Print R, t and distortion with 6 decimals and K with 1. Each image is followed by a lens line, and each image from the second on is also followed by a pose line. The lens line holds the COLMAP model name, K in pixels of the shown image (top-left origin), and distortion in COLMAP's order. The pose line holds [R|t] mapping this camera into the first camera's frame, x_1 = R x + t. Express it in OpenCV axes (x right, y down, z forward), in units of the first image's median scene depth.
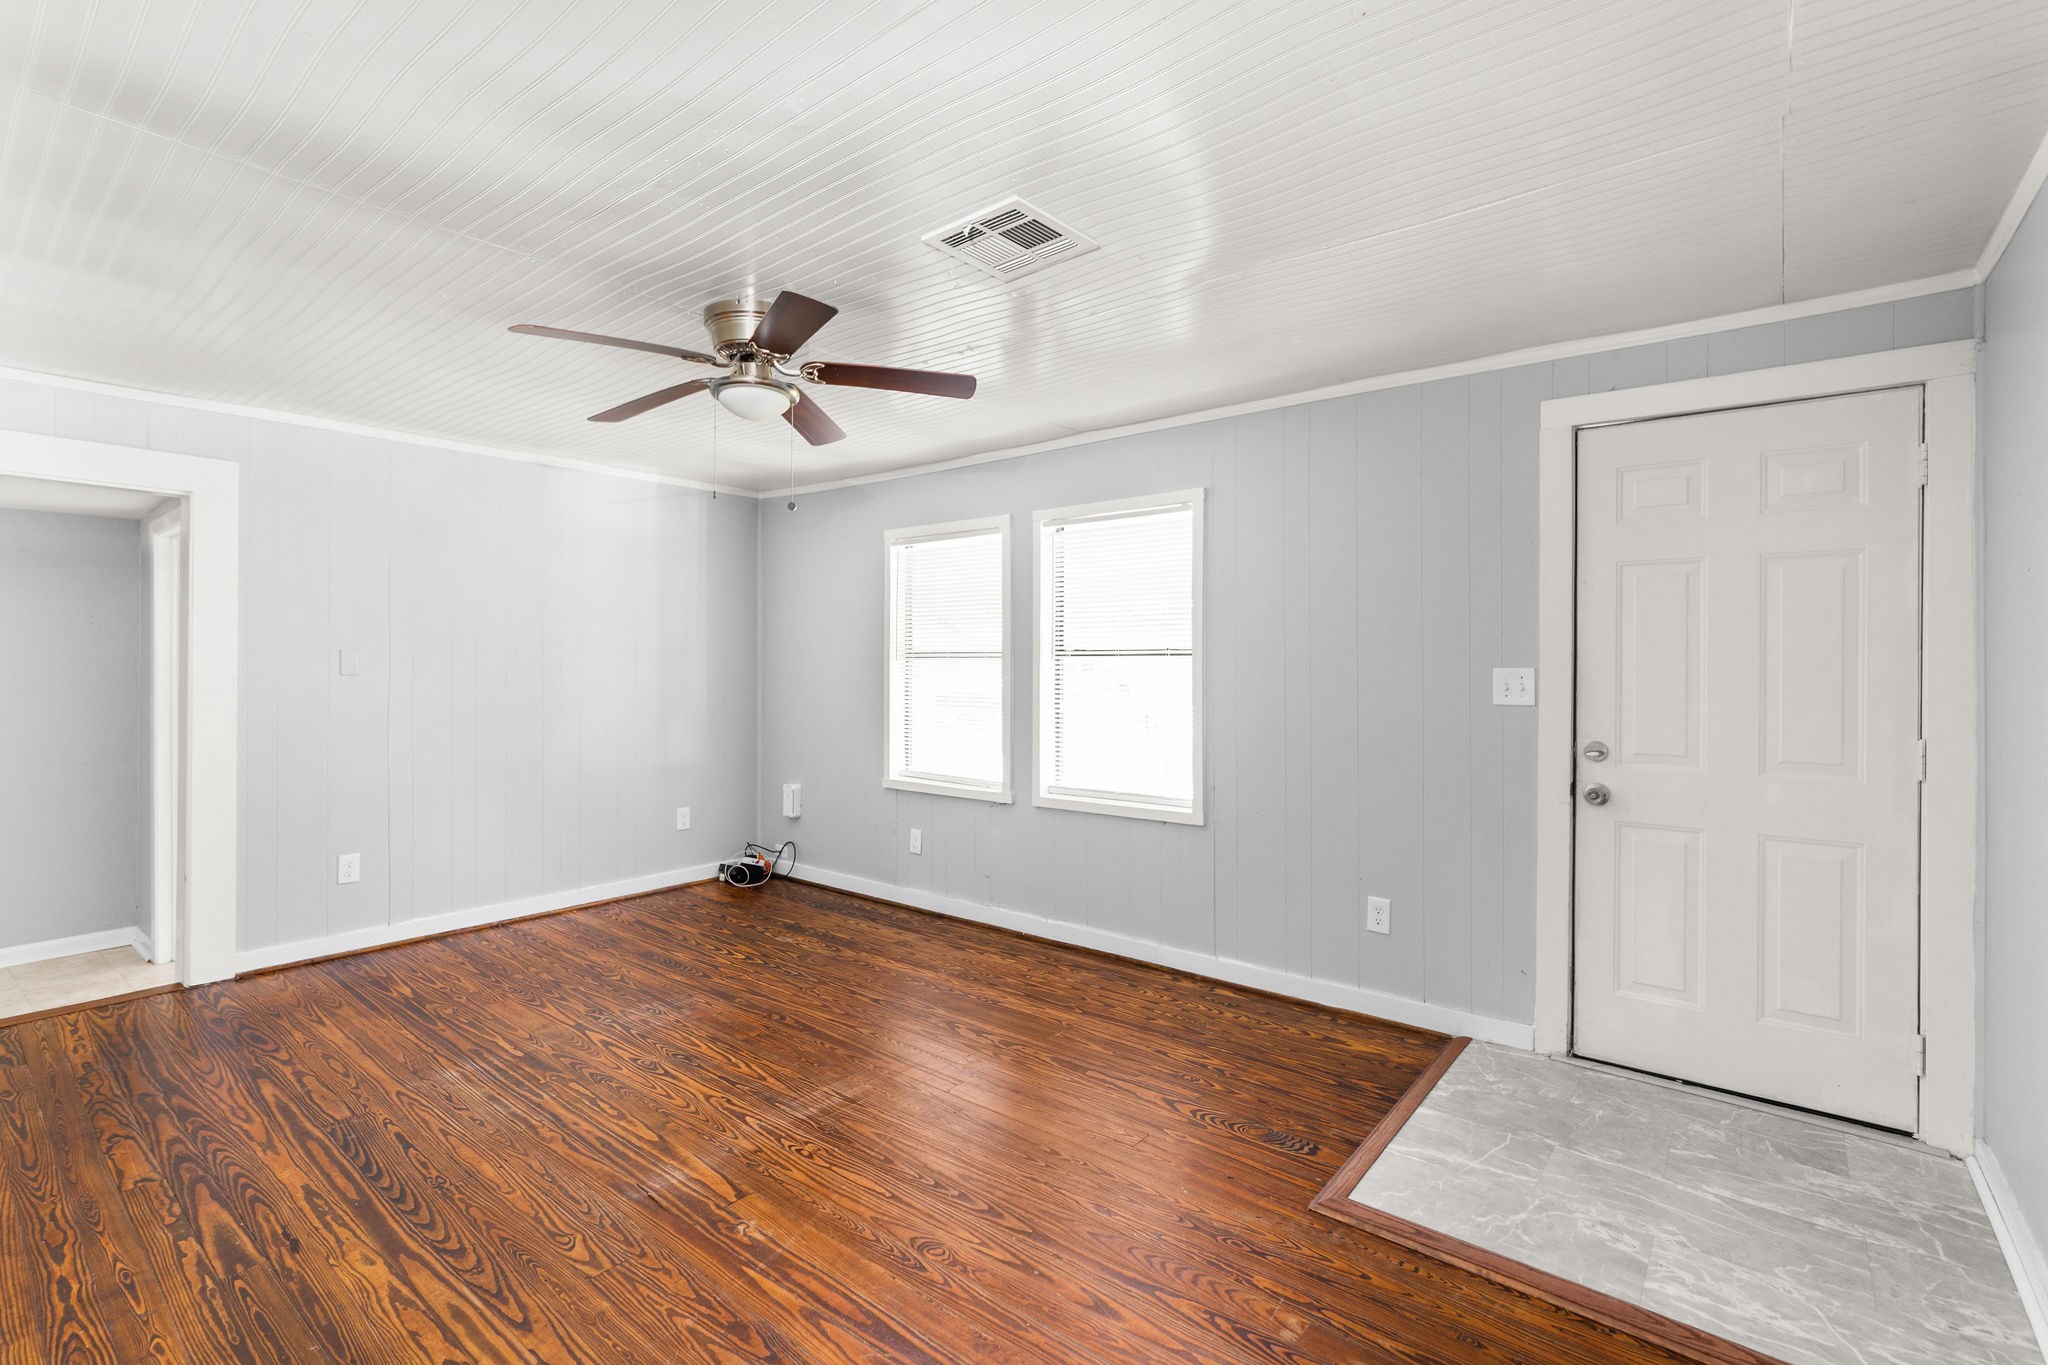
lens RADIAL K [[921.3, 0, 1024.0], [0, 921.3, 660.4], [0, 0, 1]] dist [0.000770, -0.000447]
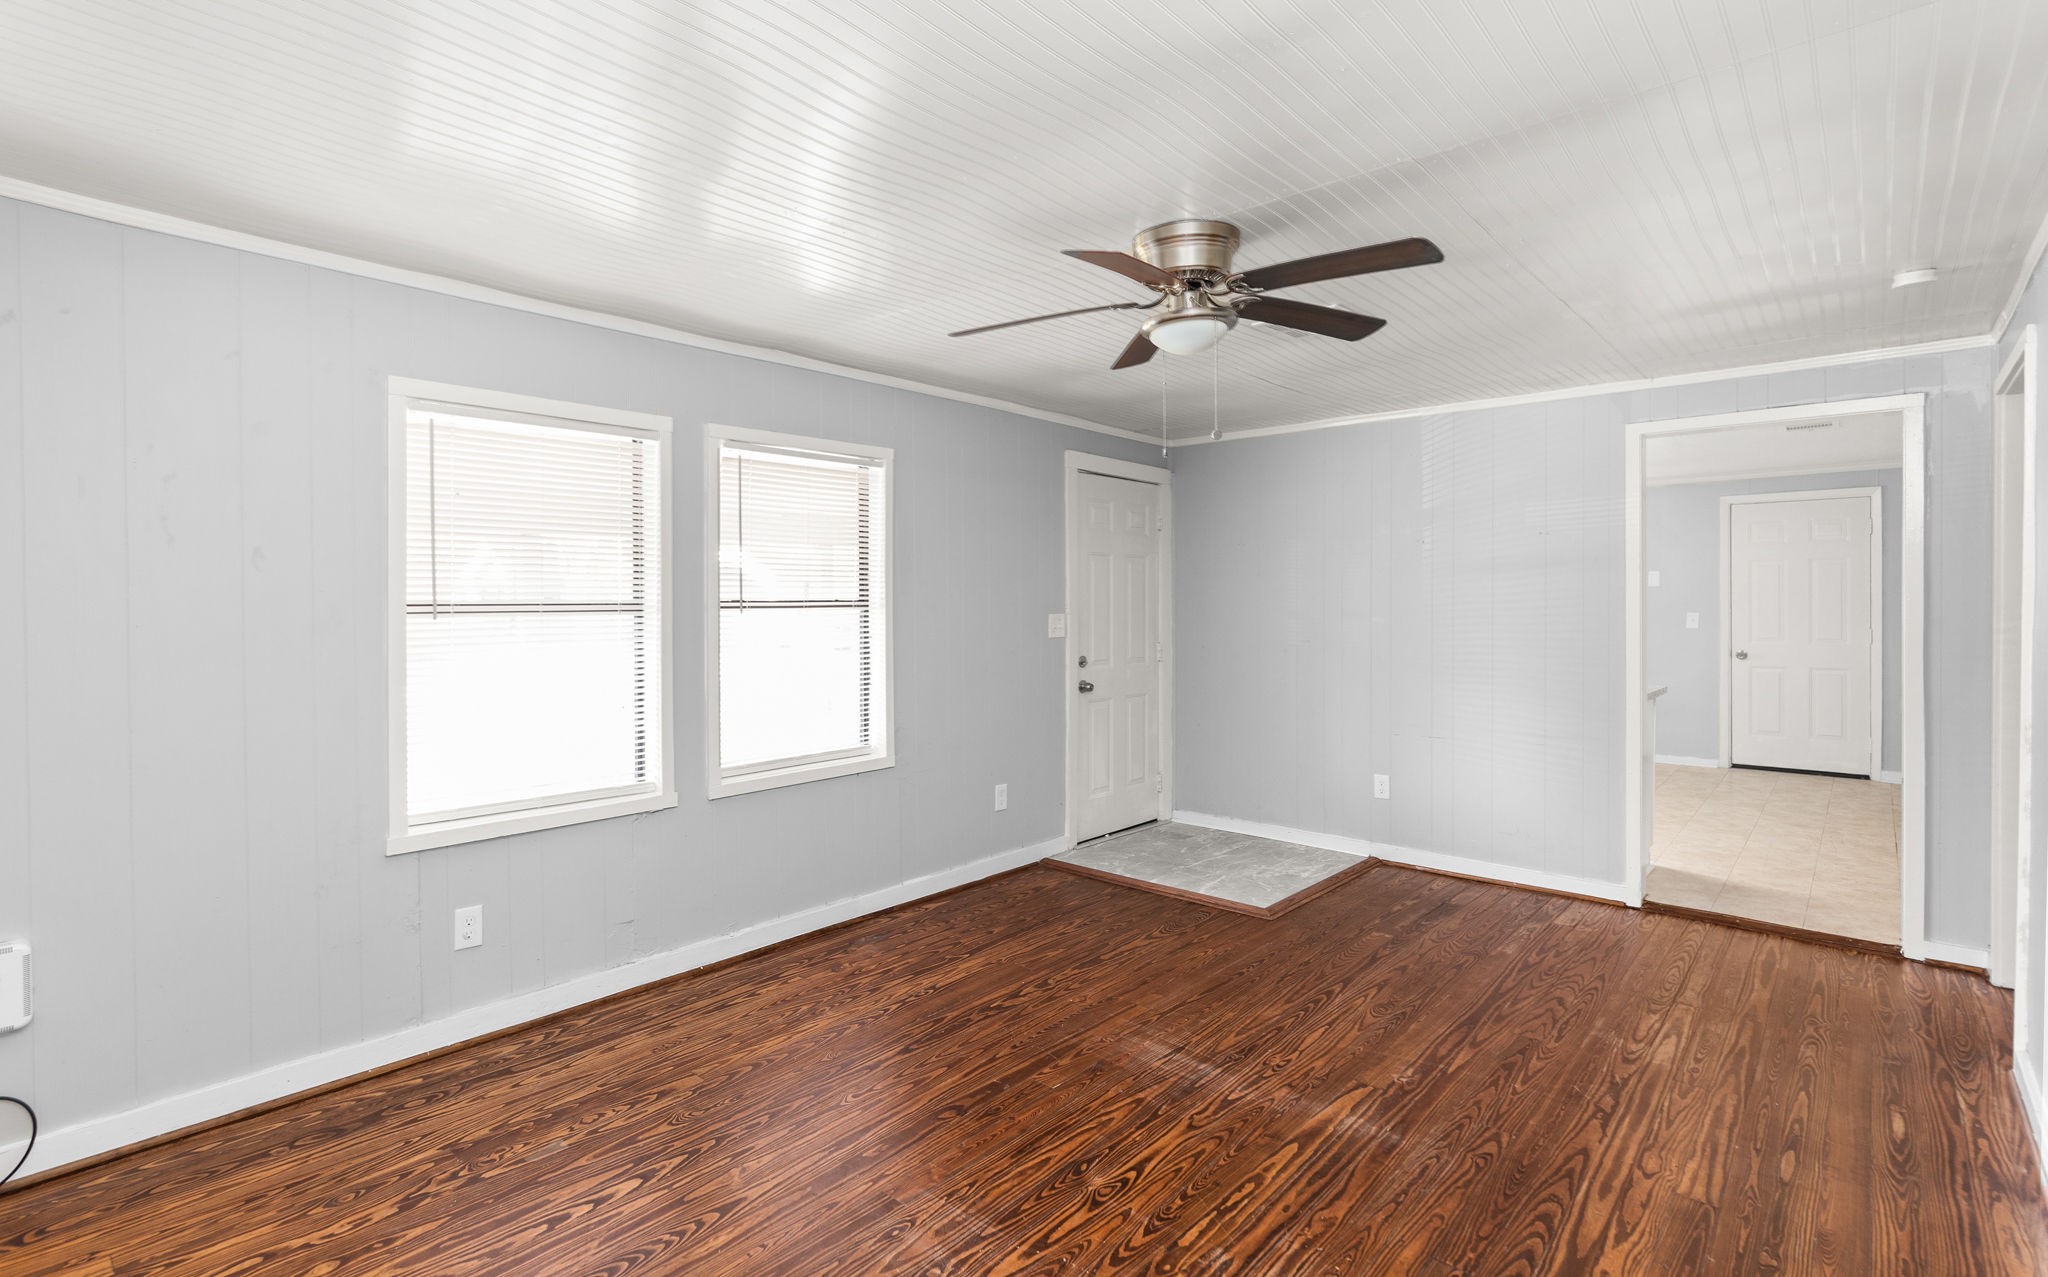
lens RADIAL K [[923.0, 0, 1014.6], [0, 923.0, 596.2], [0, 0, 1]] dist [0.003109, 0.000141]
pose [[0.074650, 0.001620, 0.997208, -1.226272], [-0.000467, 0.999999, -0.001589, -0.022516], [-0.997210, -0.000347, 0.074651, 1.108272]]
